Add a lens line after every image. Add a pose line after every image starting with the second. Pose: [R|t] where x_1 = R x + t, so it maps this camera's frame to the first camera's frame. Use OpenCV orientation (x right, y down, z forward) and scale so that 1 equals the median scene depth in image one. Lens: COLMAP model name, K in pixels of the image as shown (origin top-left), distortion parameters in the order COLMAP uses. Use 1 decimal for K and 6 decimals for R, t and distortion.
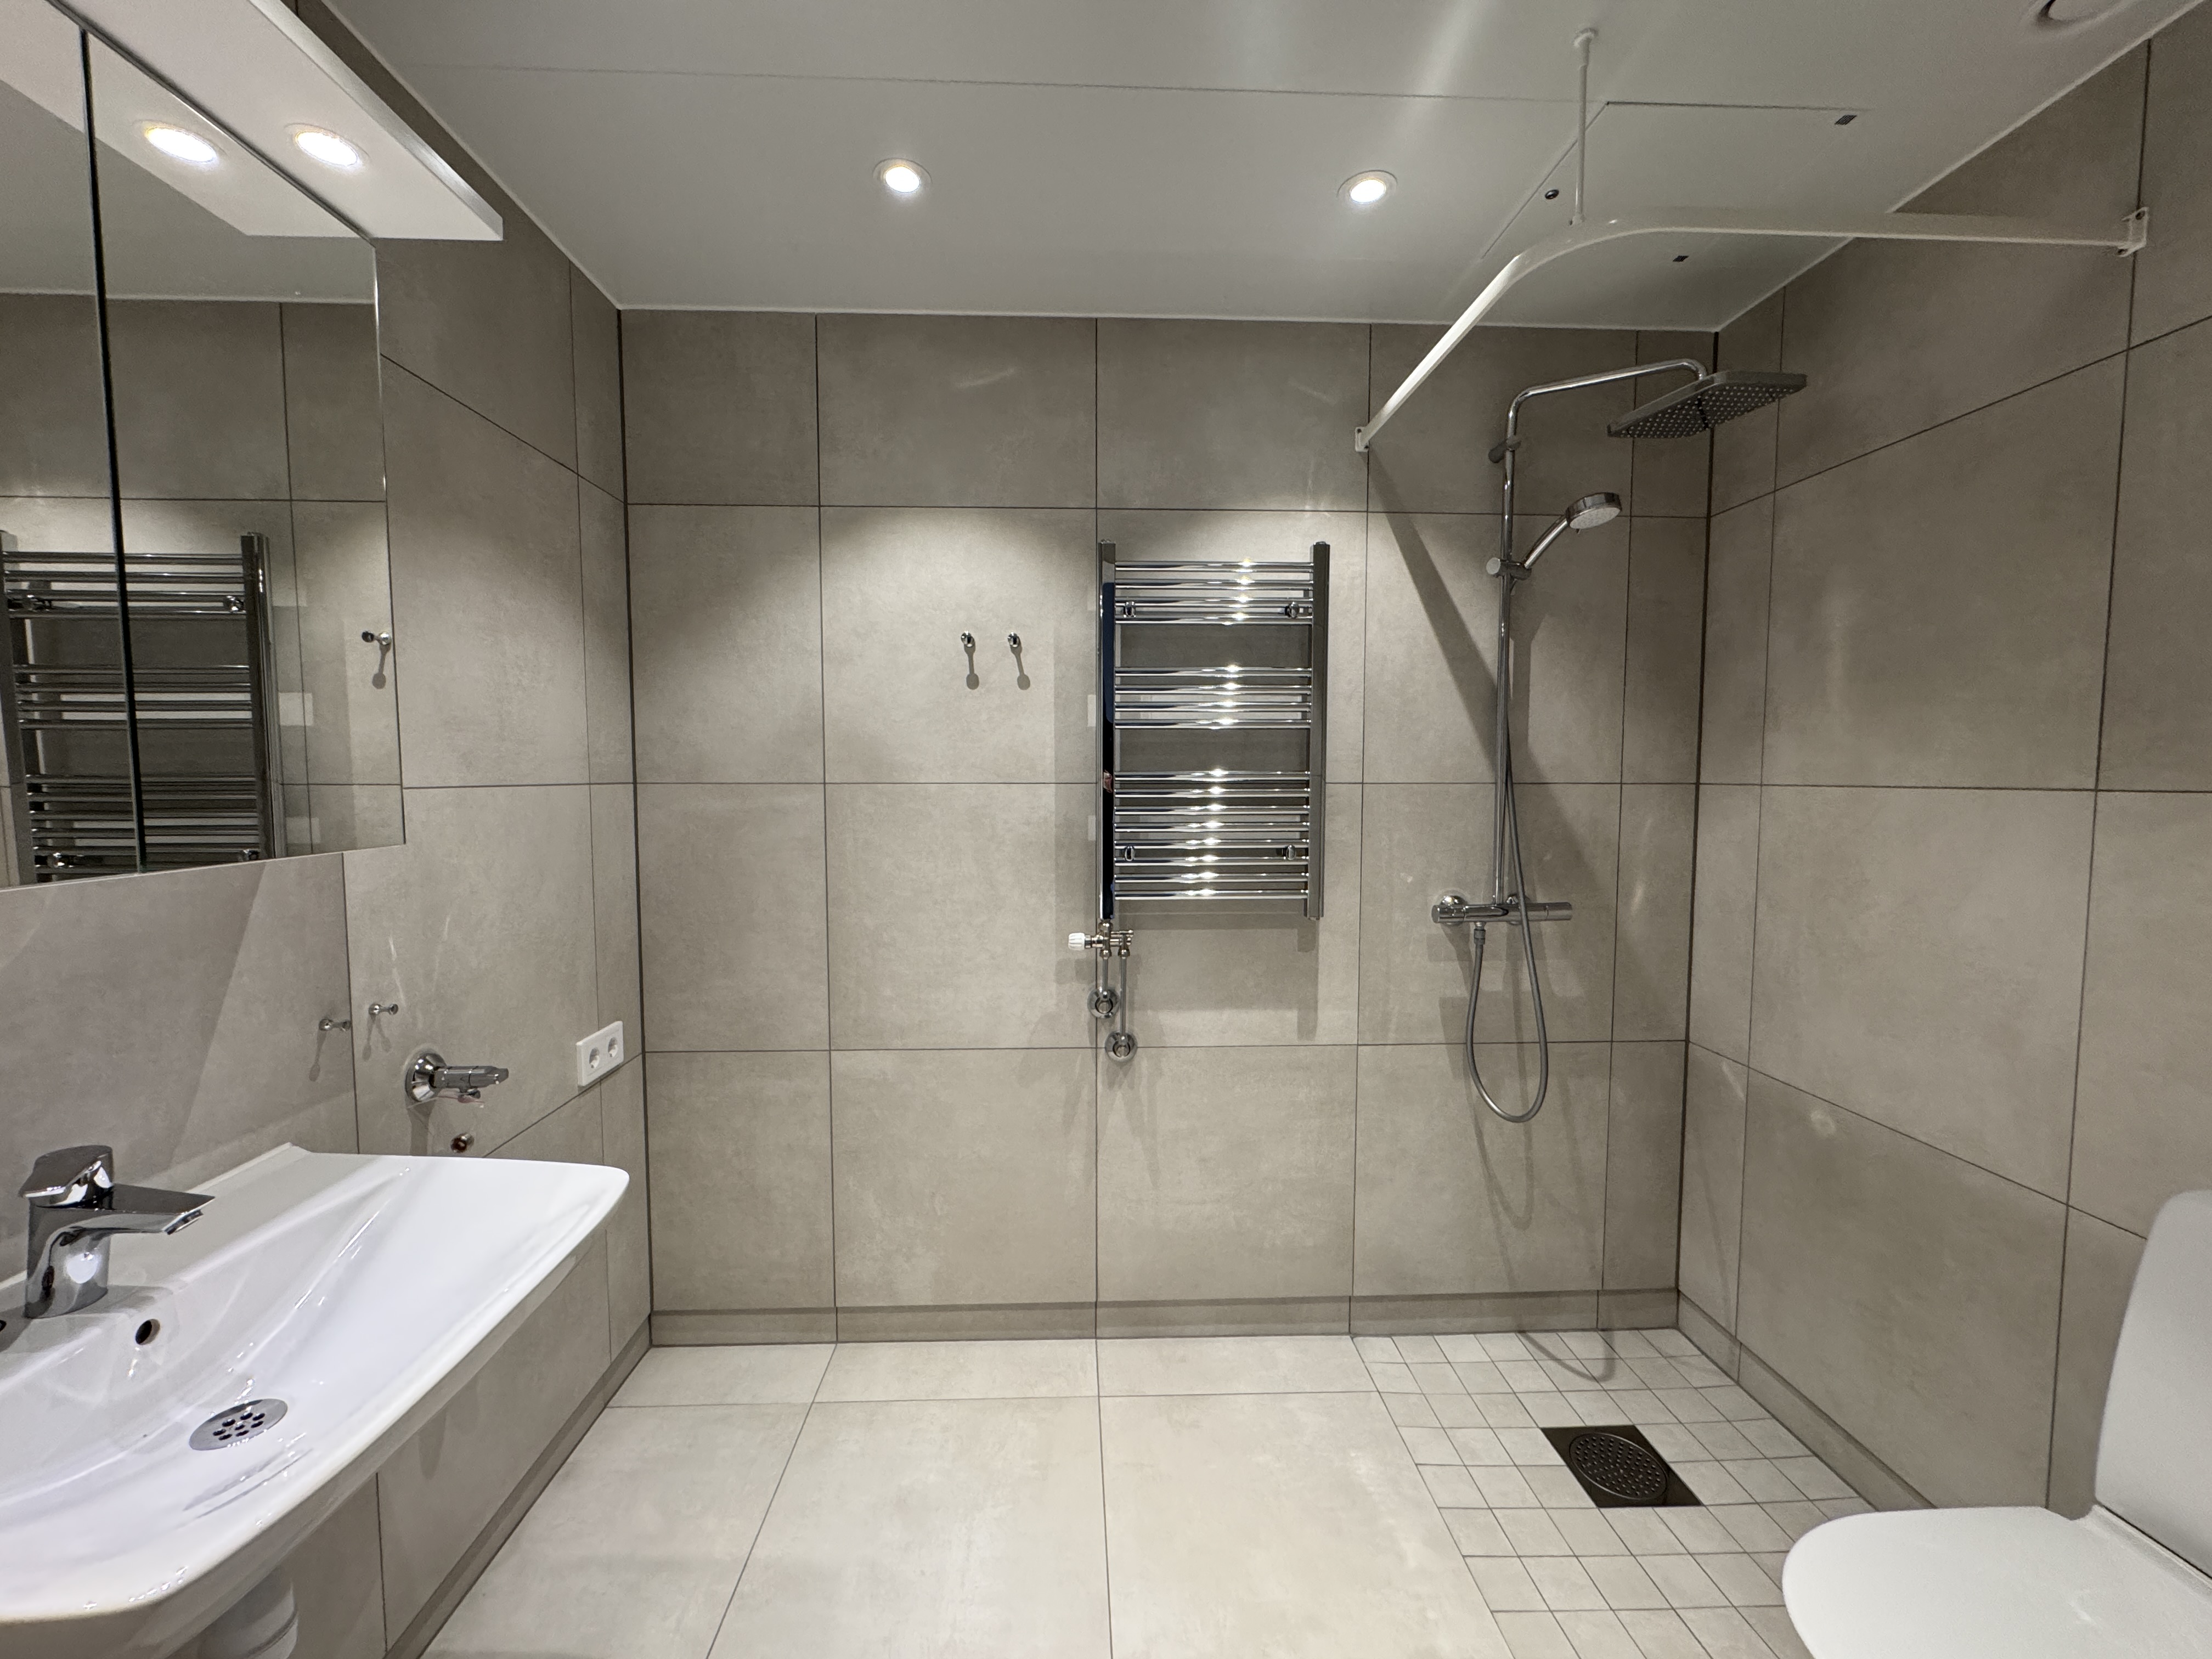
lens RADIAL K [[883.1, 0, 1101.0], [0, 883.1, 831.9], [0, 0, 1]] dist [-0.000492, 0.000177]
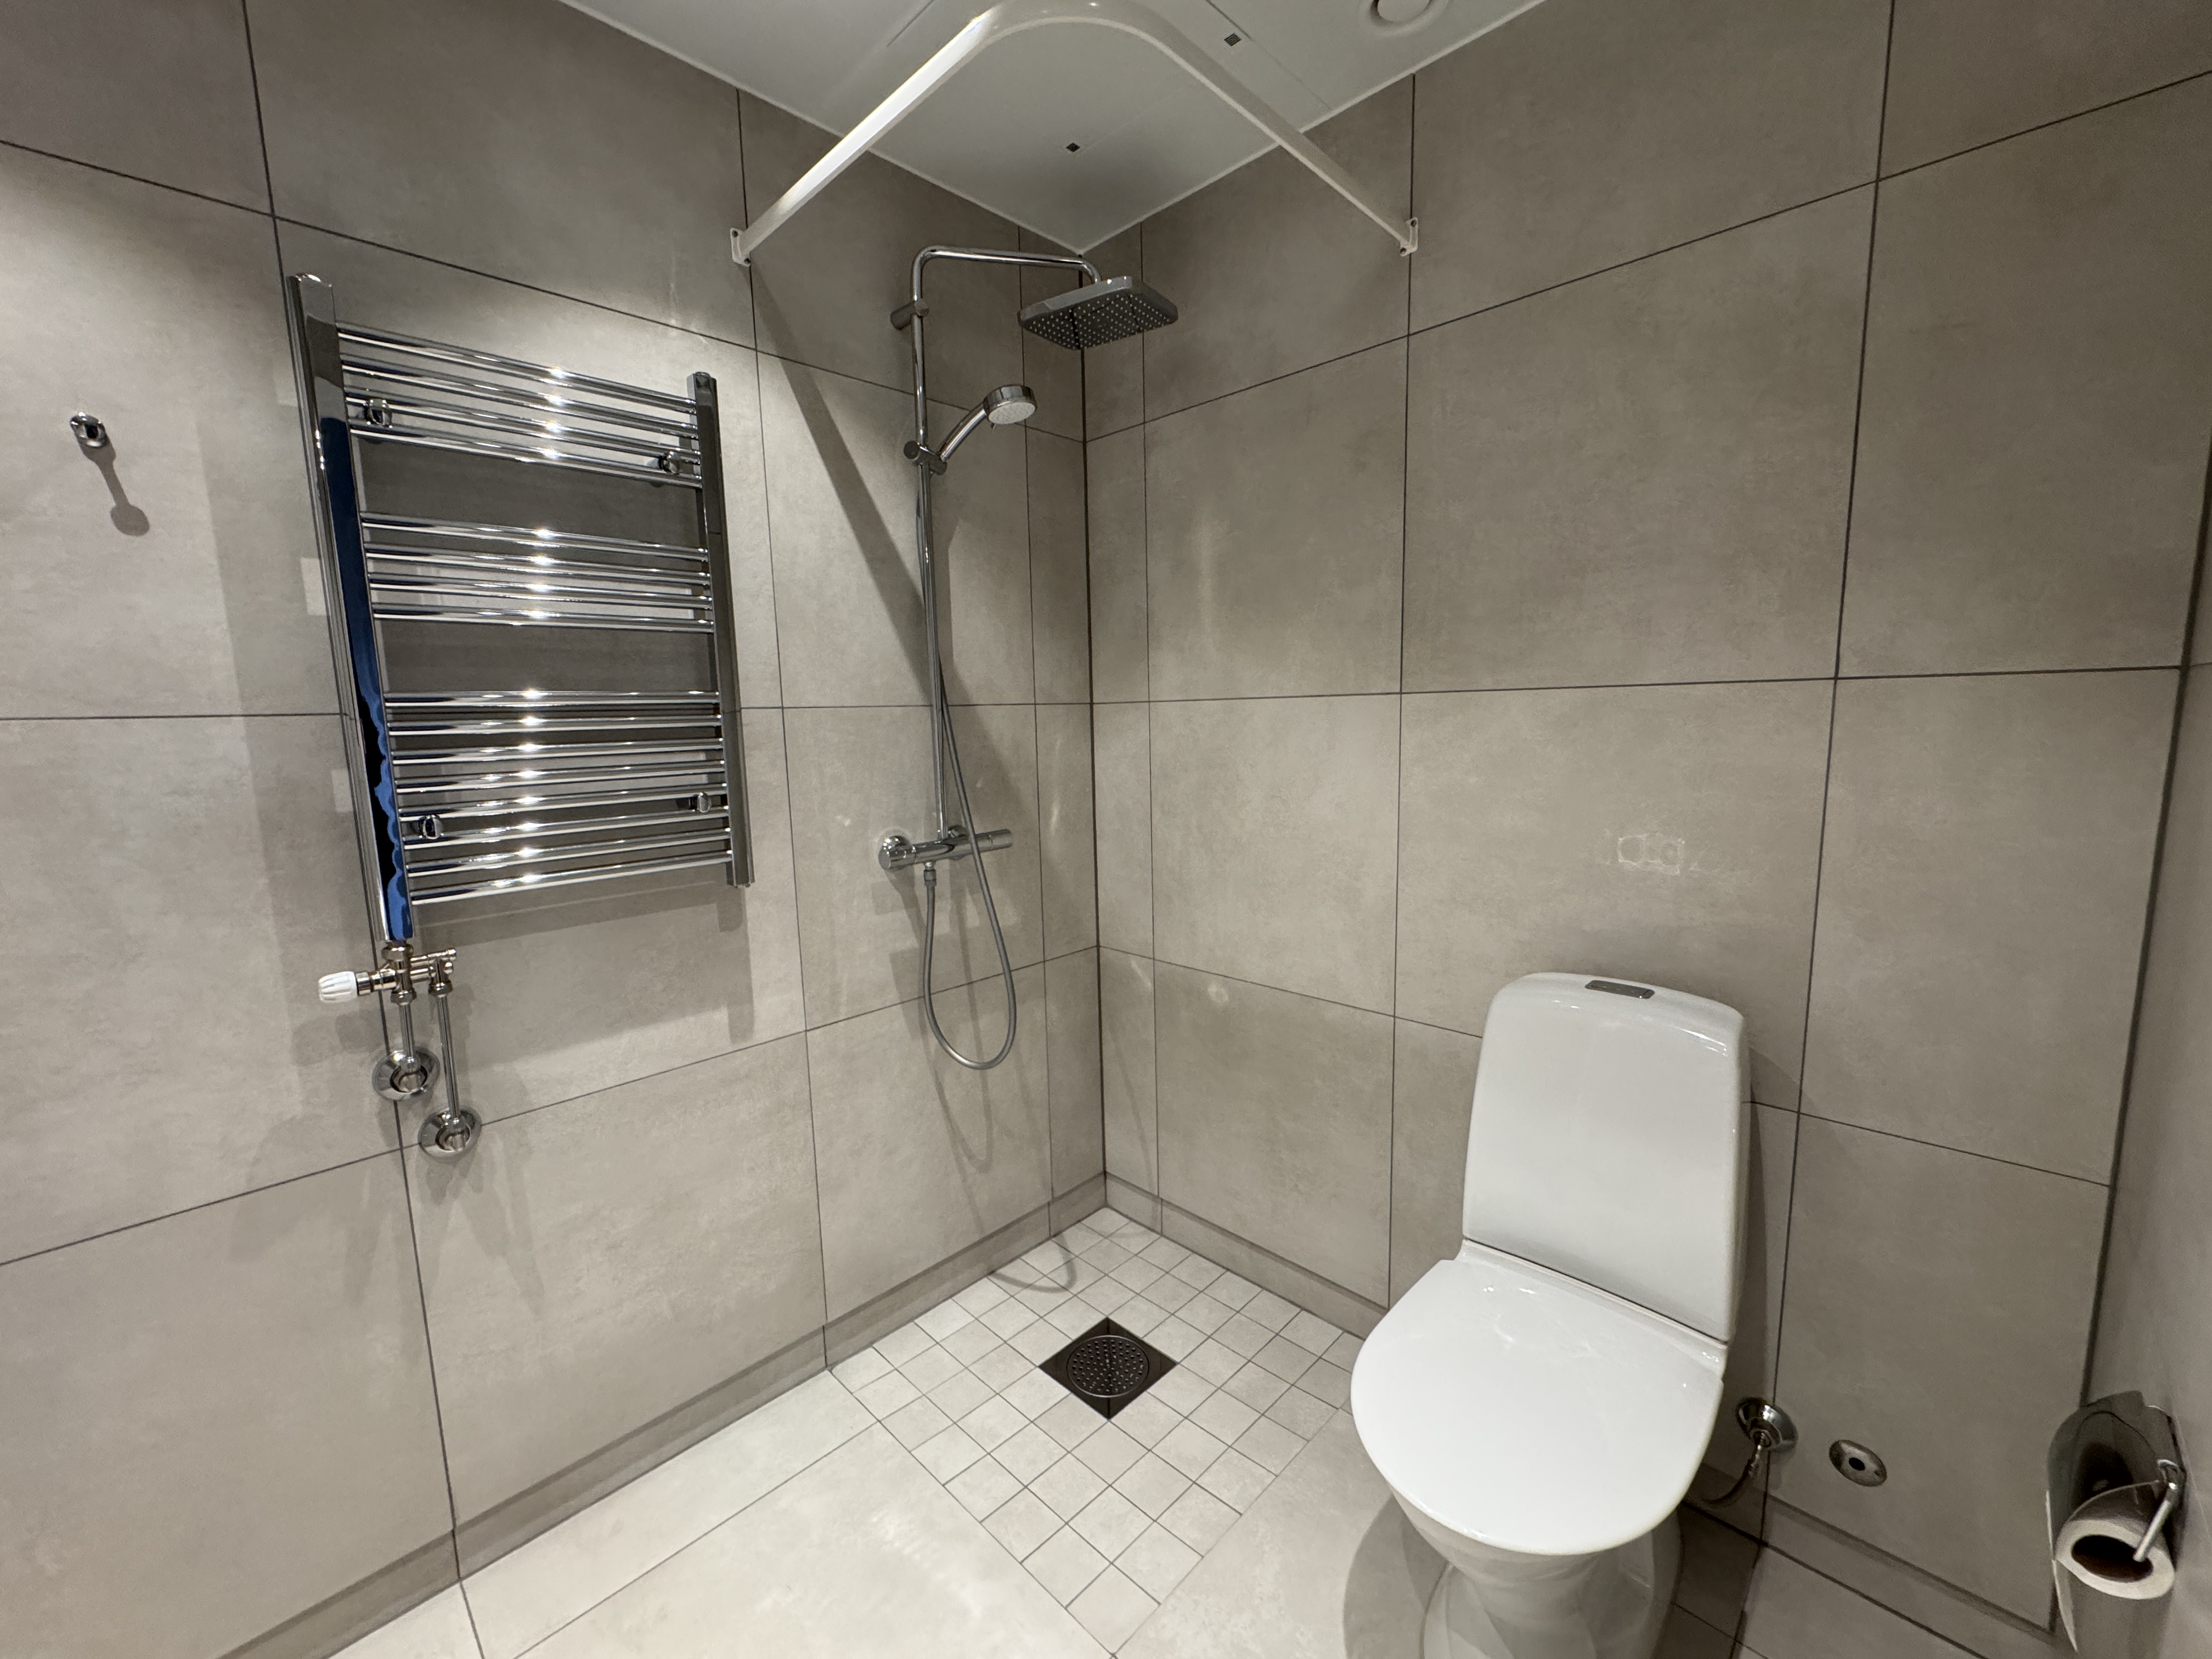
lens RADIAL K [[883.1, 0, 1105.2], [0, 883.1, 829.2], [0, 0, 1]] dist [-0.000492, 0.000177]
pose [[0.728932, -0.109512, 0.675770, -0.040172], [0.069971, 0.993871, 0.085586, 0.005804], [-0.681001, -0.015102, 0.732127, 0.227726]]
